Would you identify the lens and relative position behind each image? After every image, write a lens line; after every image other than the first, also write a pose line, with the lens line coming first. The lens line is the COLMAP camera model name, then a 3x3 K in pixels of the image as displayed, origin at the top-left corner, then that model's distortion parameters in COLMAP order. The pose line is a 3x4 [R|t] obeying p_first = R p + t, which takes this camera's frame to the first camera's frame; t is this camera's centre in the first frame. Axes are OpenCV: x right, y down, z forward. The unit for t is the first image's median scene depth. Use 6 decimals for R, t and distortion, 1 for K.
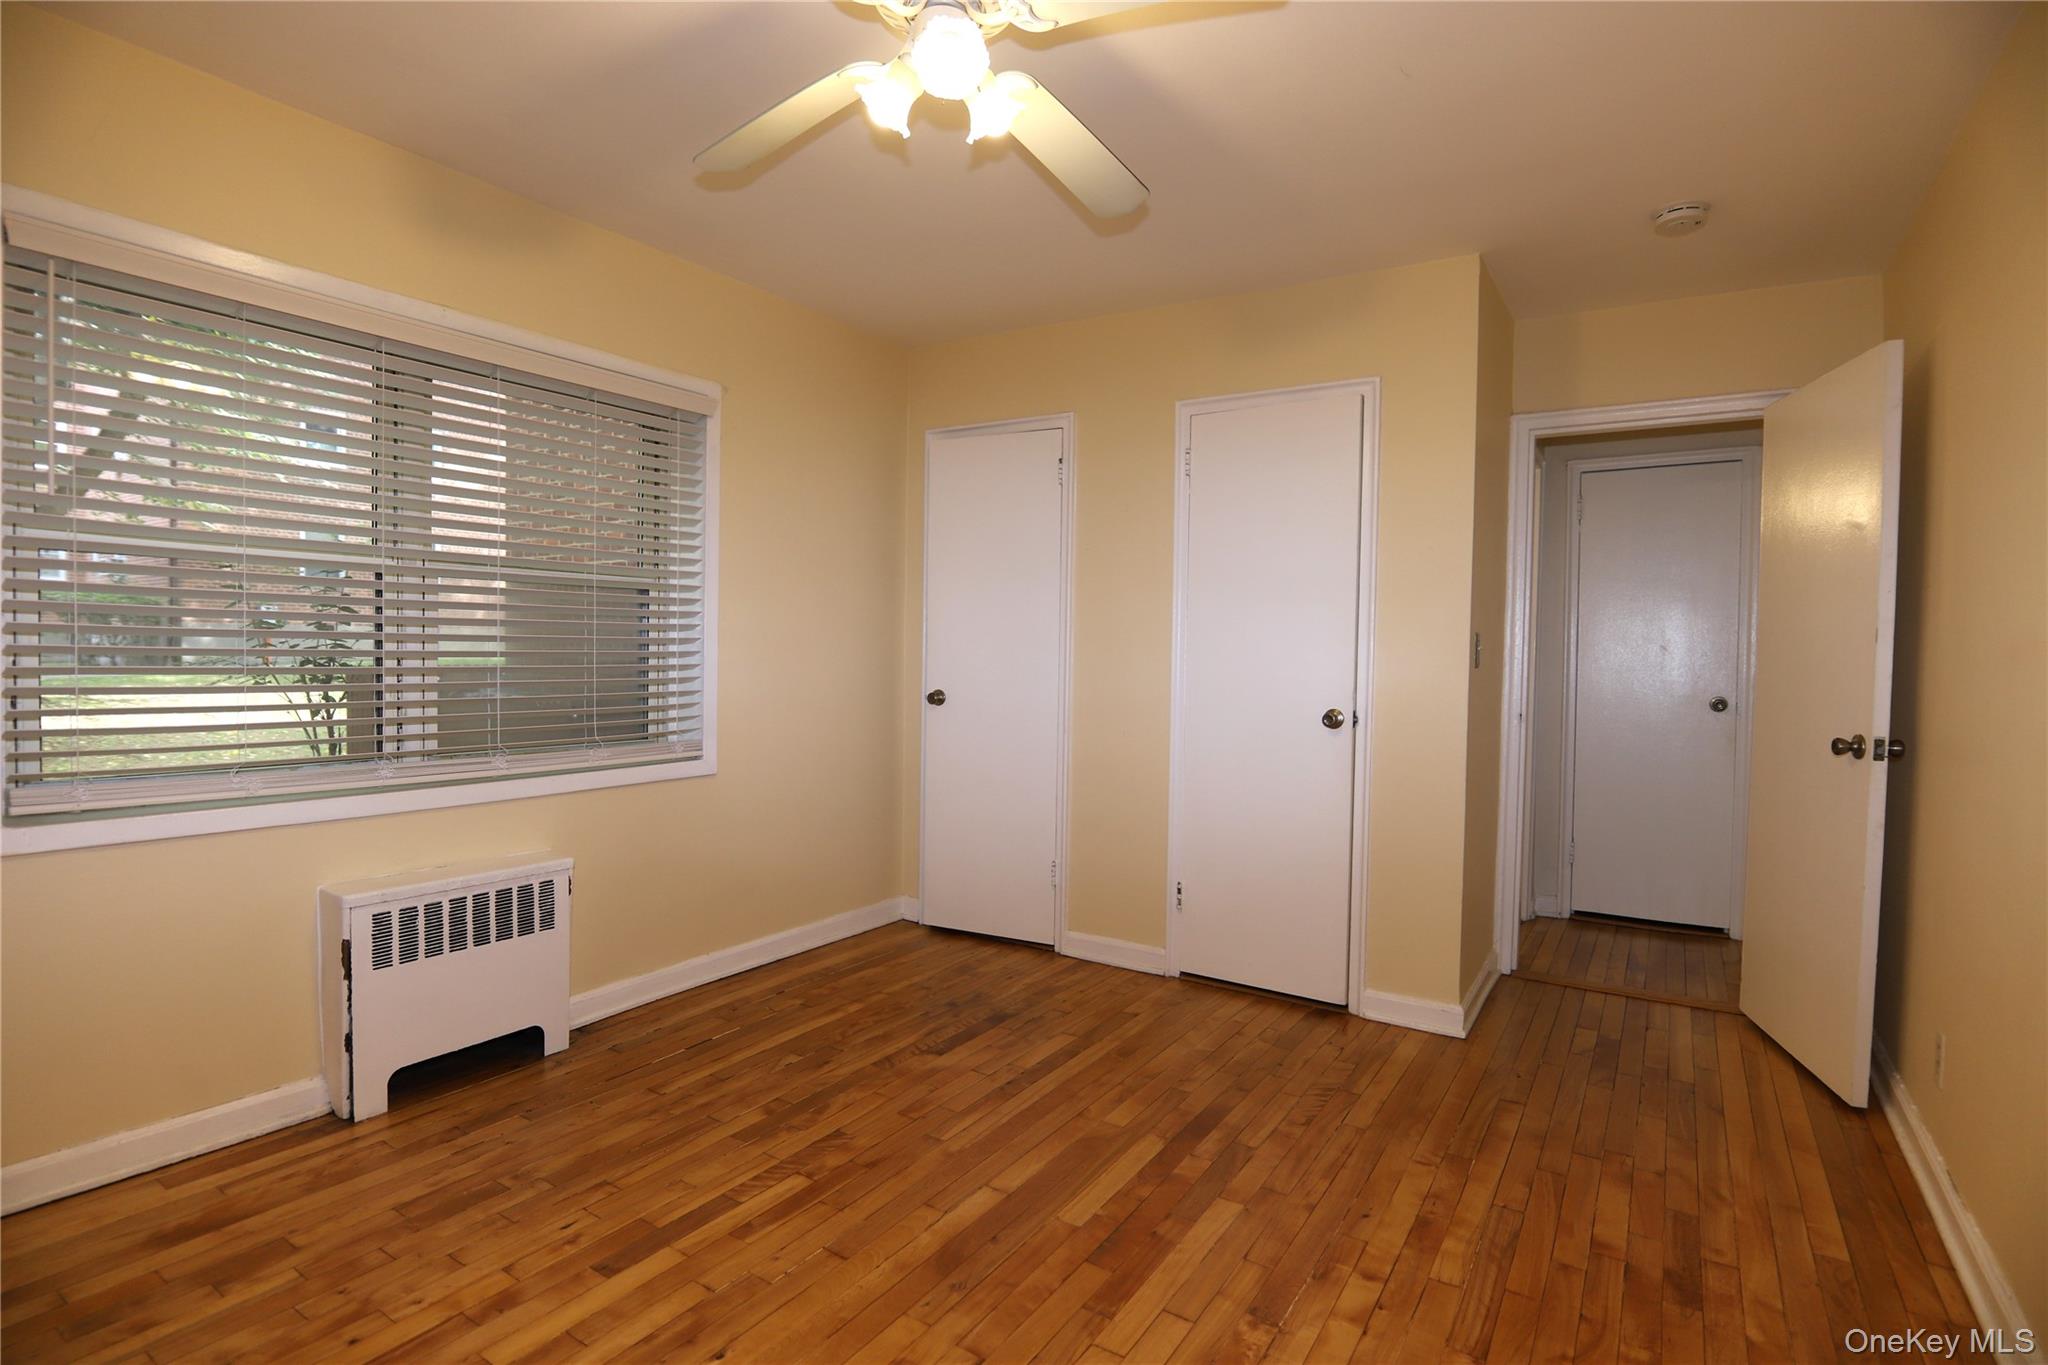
lens RADIAL K [[1001.6, 0, 1031.0], [0, 1001.6, 682.6], [0, 0, 1]] dist [-0.020840, 0.000123]
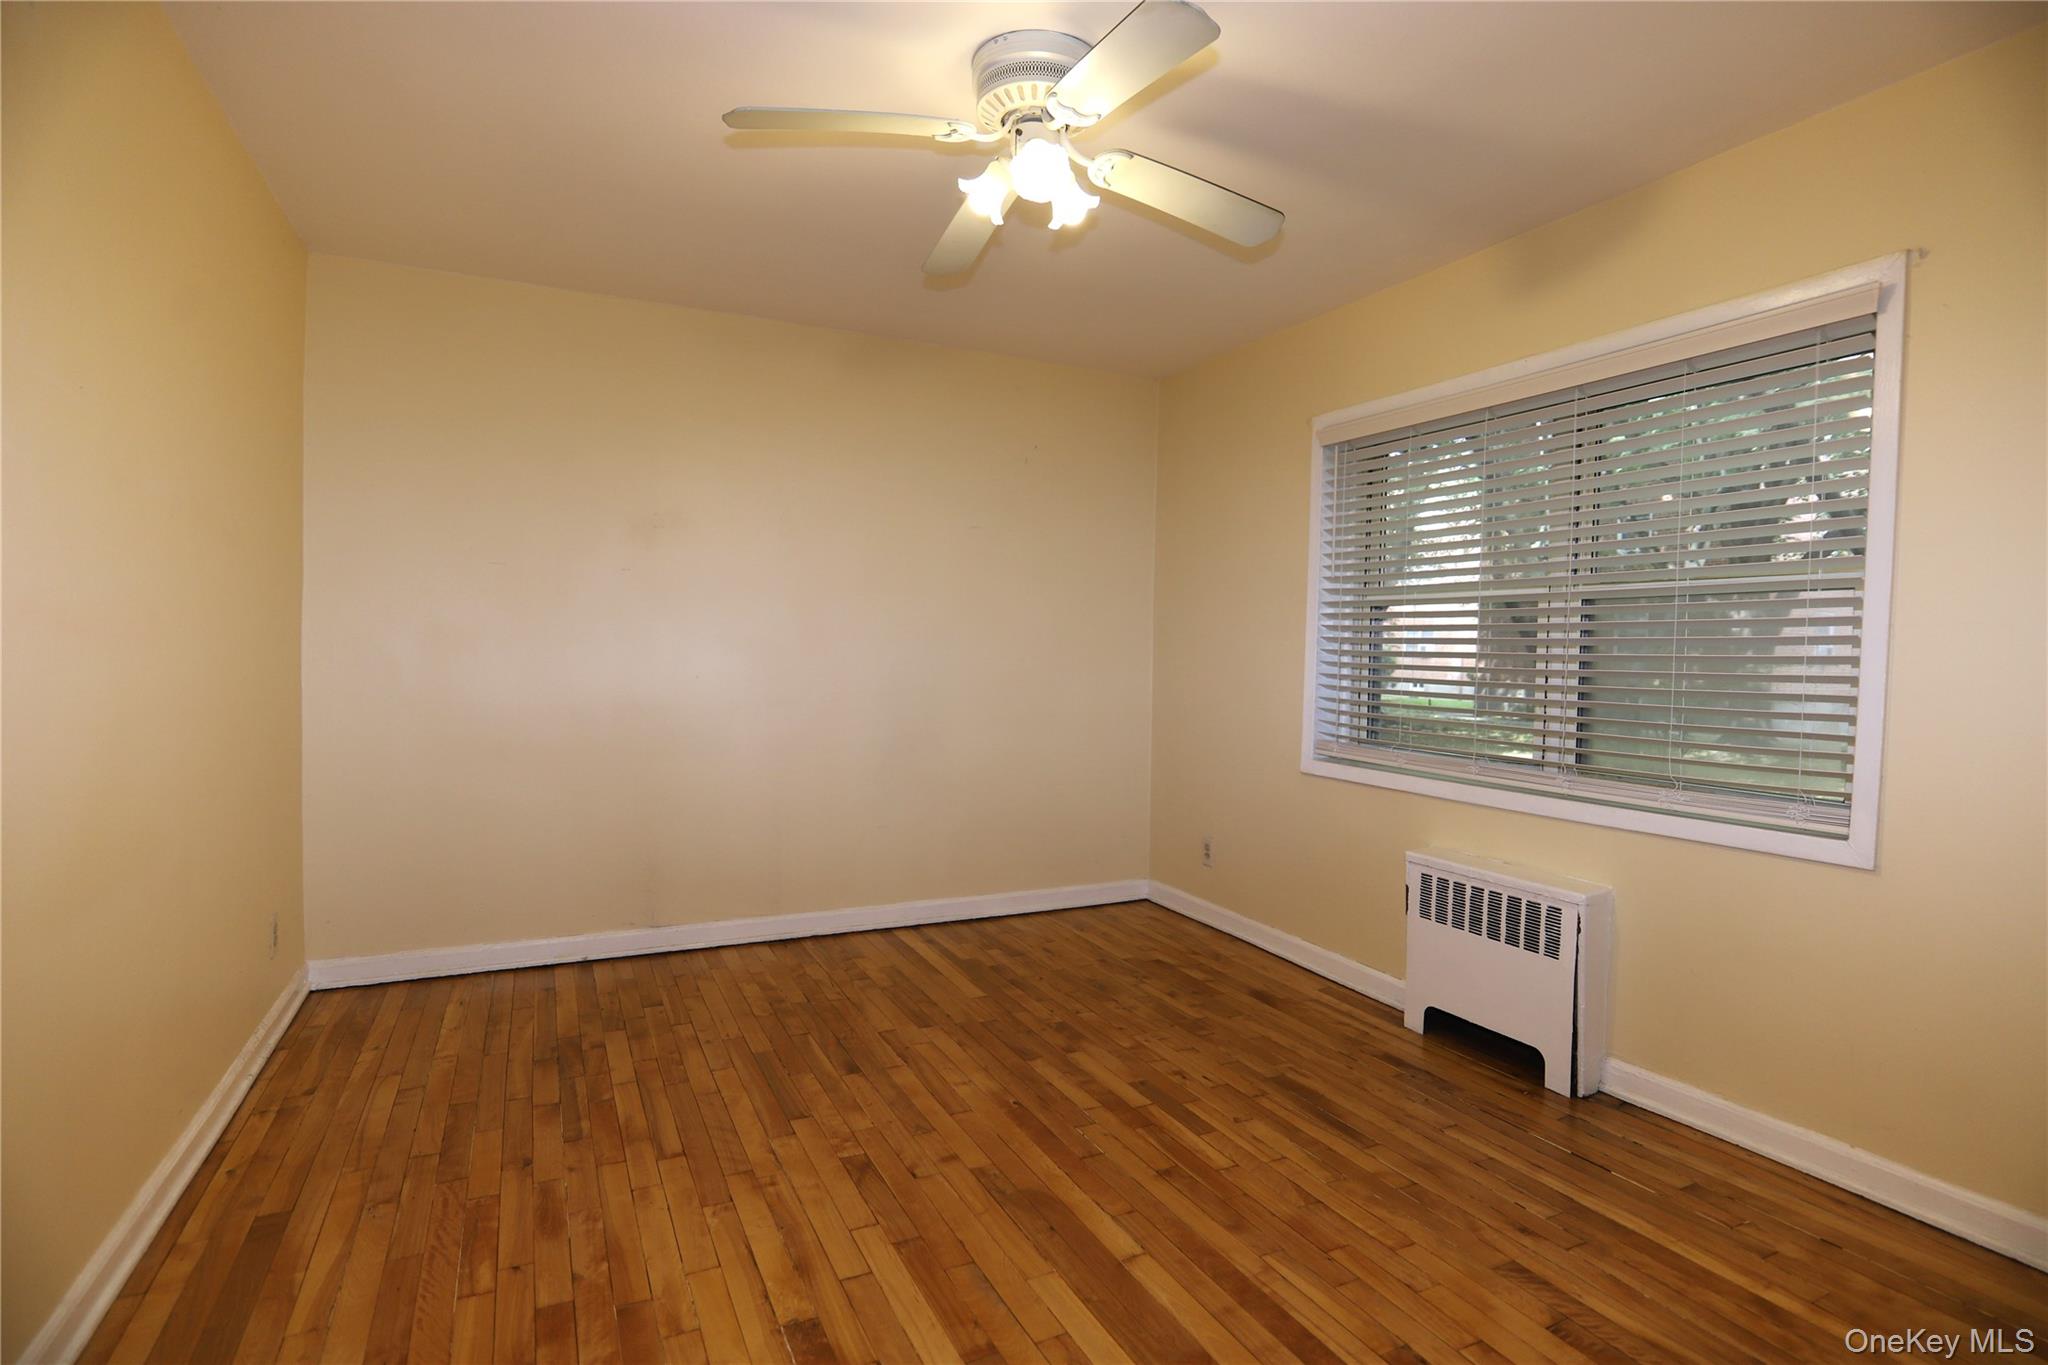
lens RADIAL K [[1001.6, 0, 1031.0], [0, 1001.6, 682.6], [0, 0, 1]] dist [-0.020840, 0.000123]
pose [[-0.505048, -0.000662, -0.863091, 0.664290], [-0.059267, 0.997666, 0.033916, -0.022957], [0.861054, 0.068282, -0.503909, 1.138718]]
